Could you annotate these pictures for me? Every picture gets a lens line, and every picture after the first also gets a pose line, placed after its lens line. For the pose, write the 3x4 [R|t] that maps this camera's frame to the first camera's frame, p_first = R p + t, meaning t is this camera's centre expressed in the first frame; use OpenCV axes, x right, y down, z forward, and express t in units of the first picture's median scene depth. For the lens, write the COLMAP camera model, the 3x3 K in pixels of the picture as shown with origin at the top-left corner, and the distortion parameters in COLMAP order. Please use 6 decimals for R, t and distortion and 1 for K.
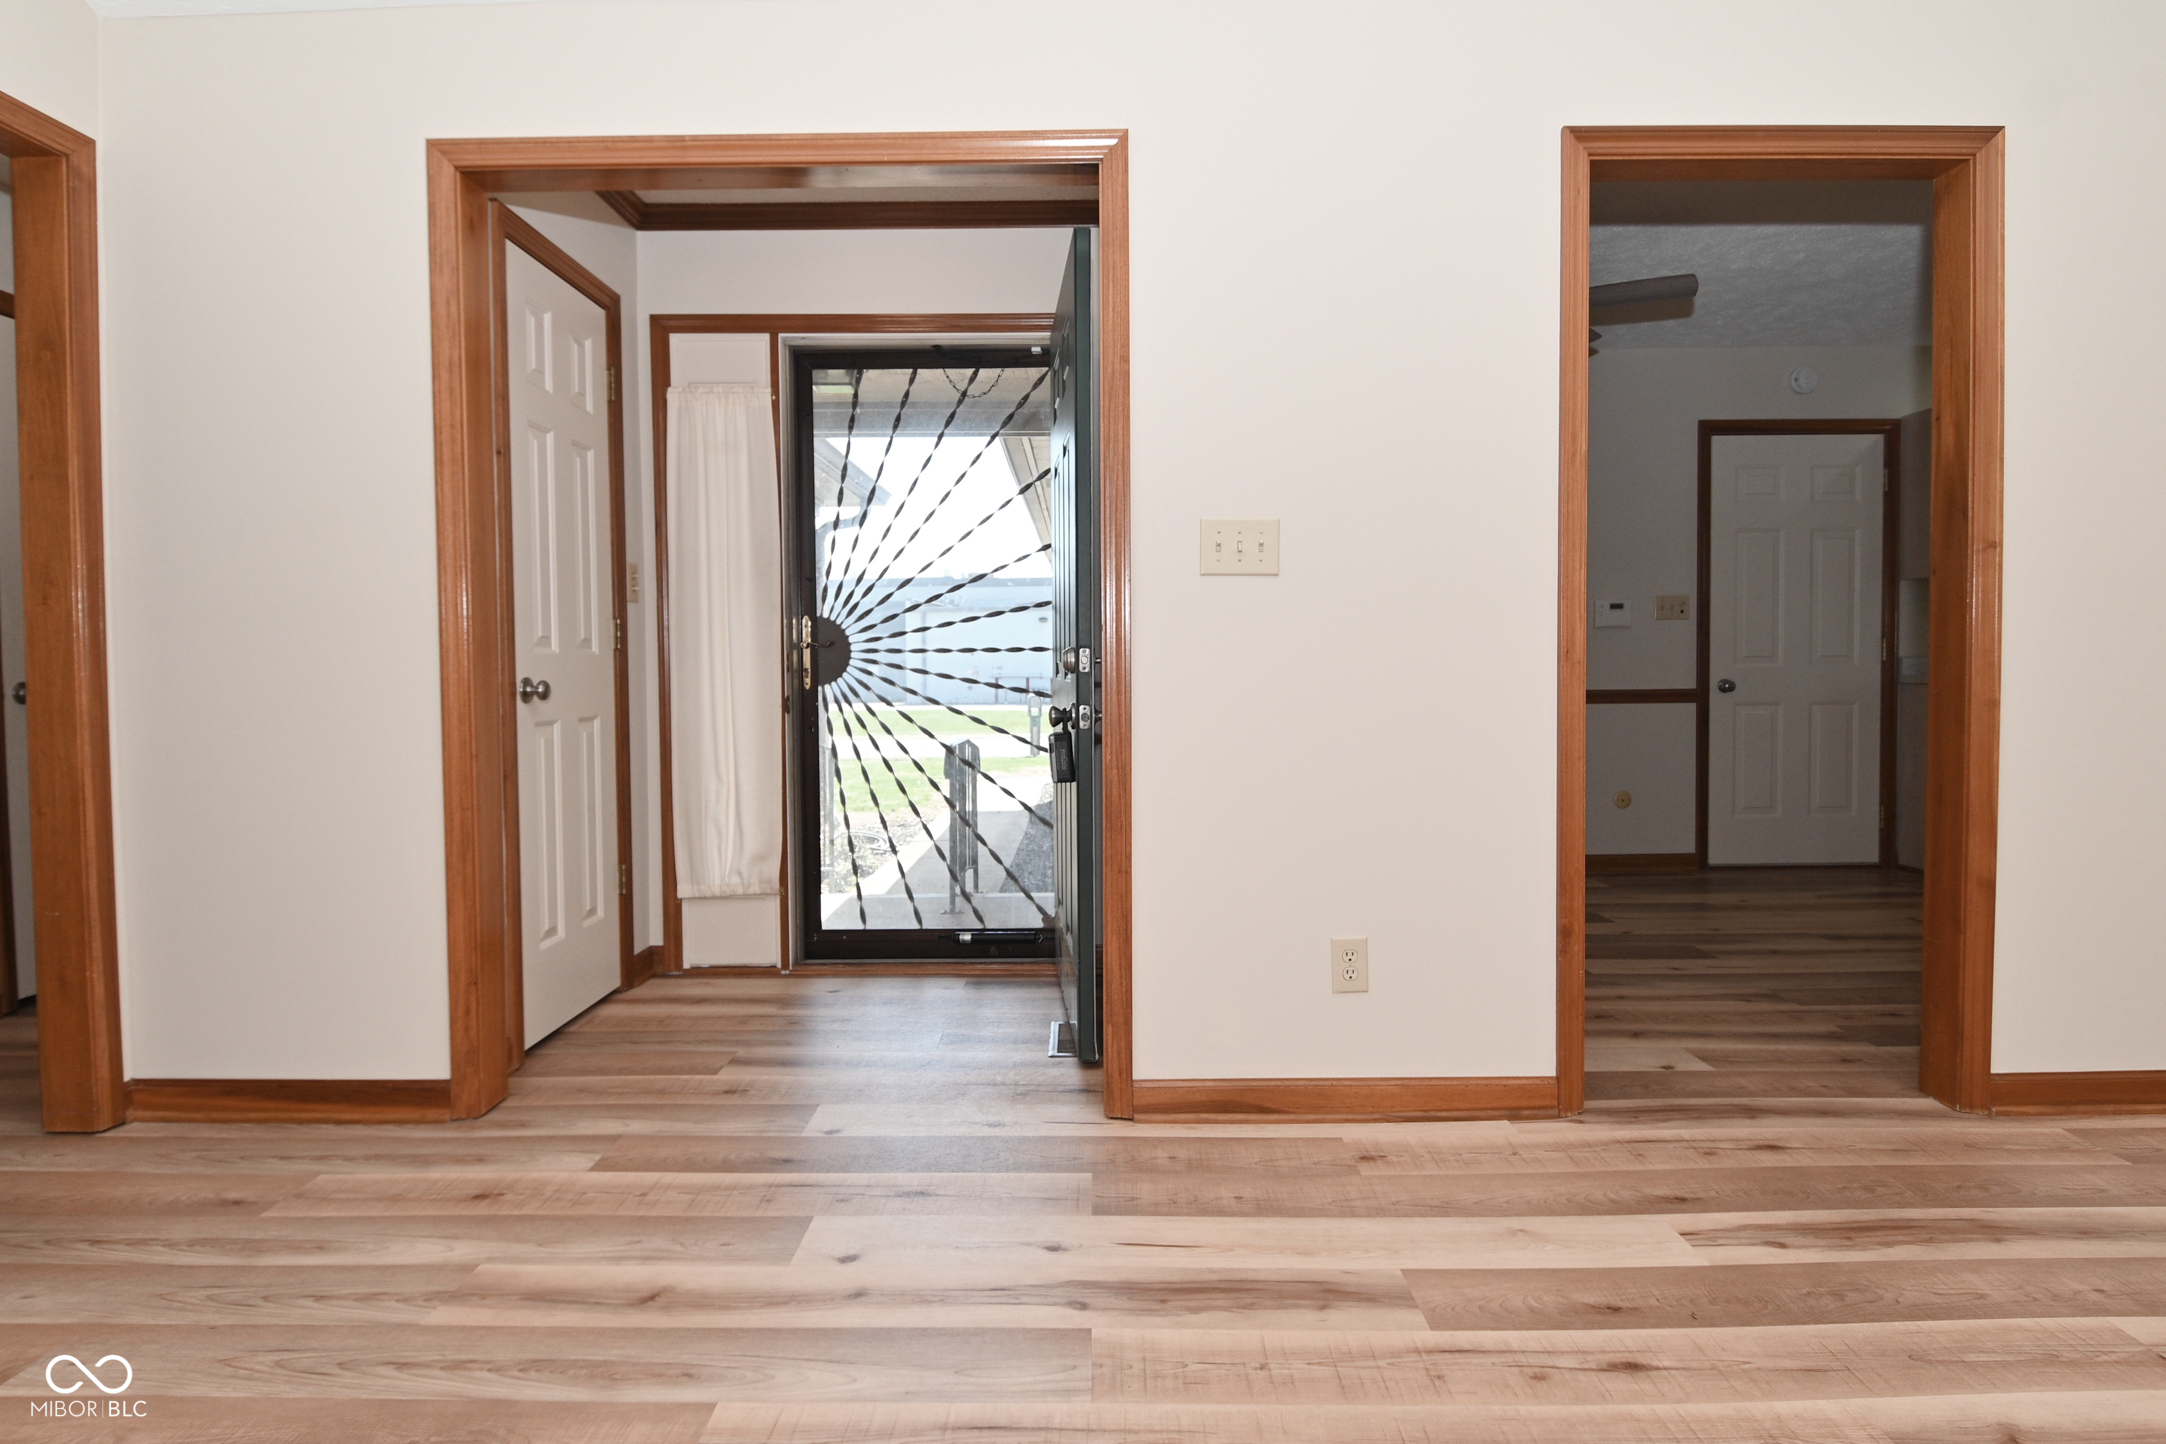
lens RADIAL K [[1147.8, 0, 1087.3], [0, 1147.8, 711.5], [0, 0, 1]] dist [0.009907, -0.016760]
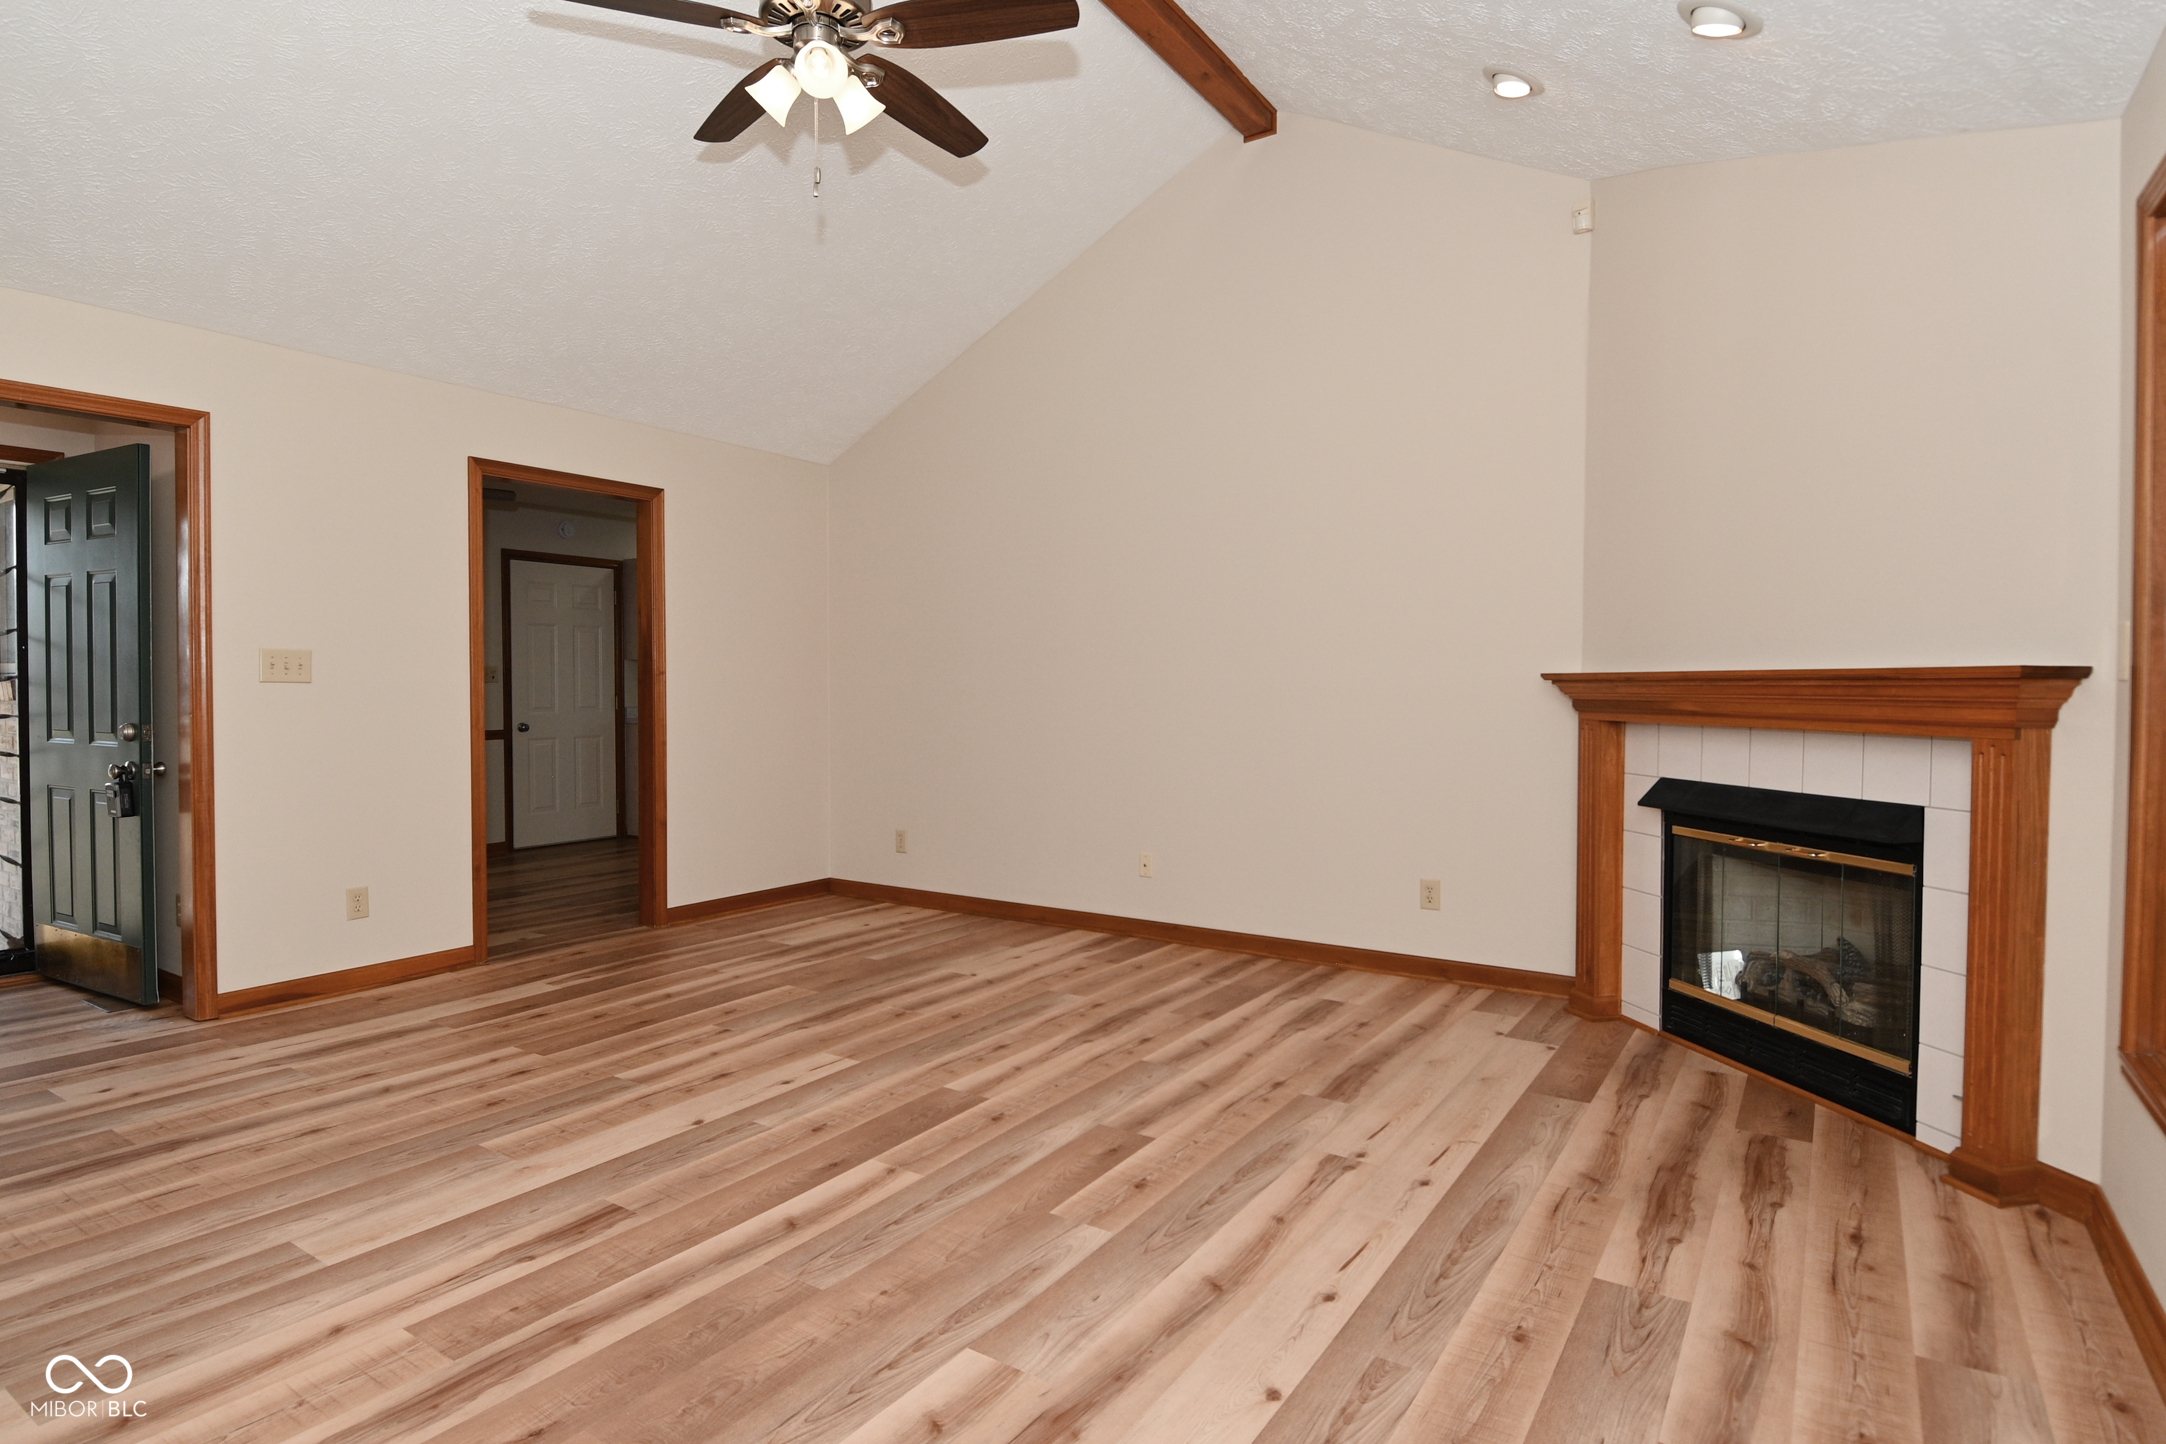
lens RADIAL K [[1147.8, 0, 1076.1], [0, 1147.8, 704.1], [0, 0, 1]] dist [0.009907, -0.016760]
pose [[0.548569, -0.006281, 0.836081, -0.306756], [0.028051, 0.999547, -0.010896, -0.016792], [-0.835634, 0.029430, 0.548497, -0.431883]]
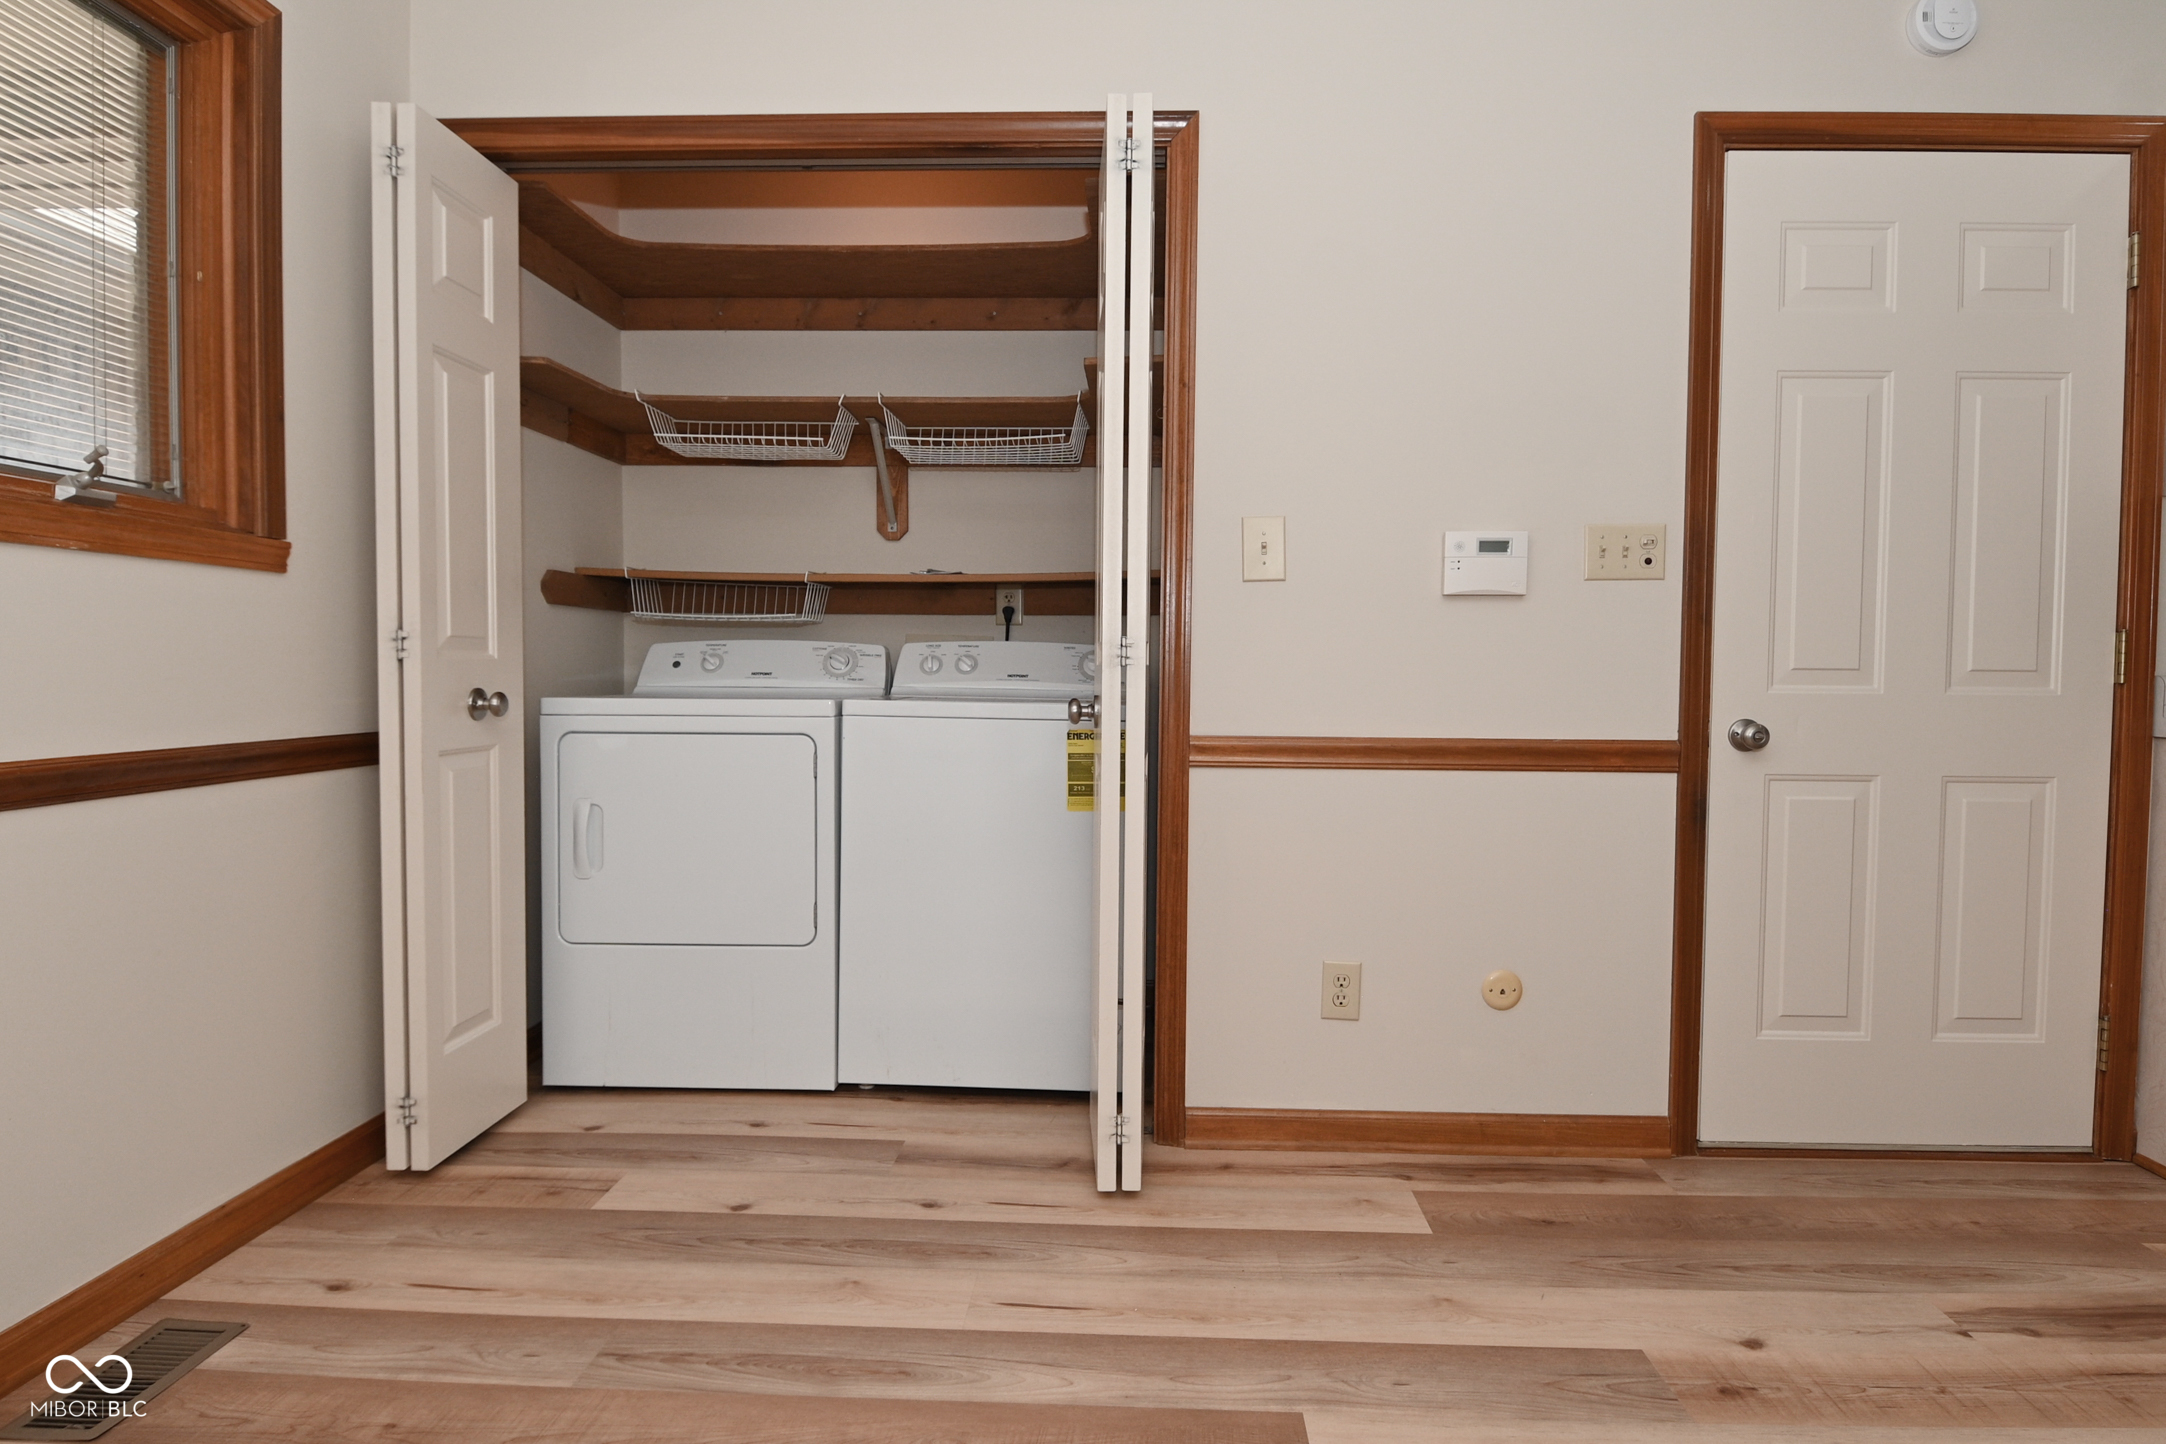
lens RADIAL K [[1147.8, 0, 1087.1], [0, 1147.8, 728.1], [0, 0, 1]] dist [0.009907, -0.016760]
pose [[0.999795, 0.015747, -0.012733, 0.324427], [-0.015629, 0.999834, 0.009345, -0.026507], [0.012878, -0.009144, 0.999875, 0.586004]]
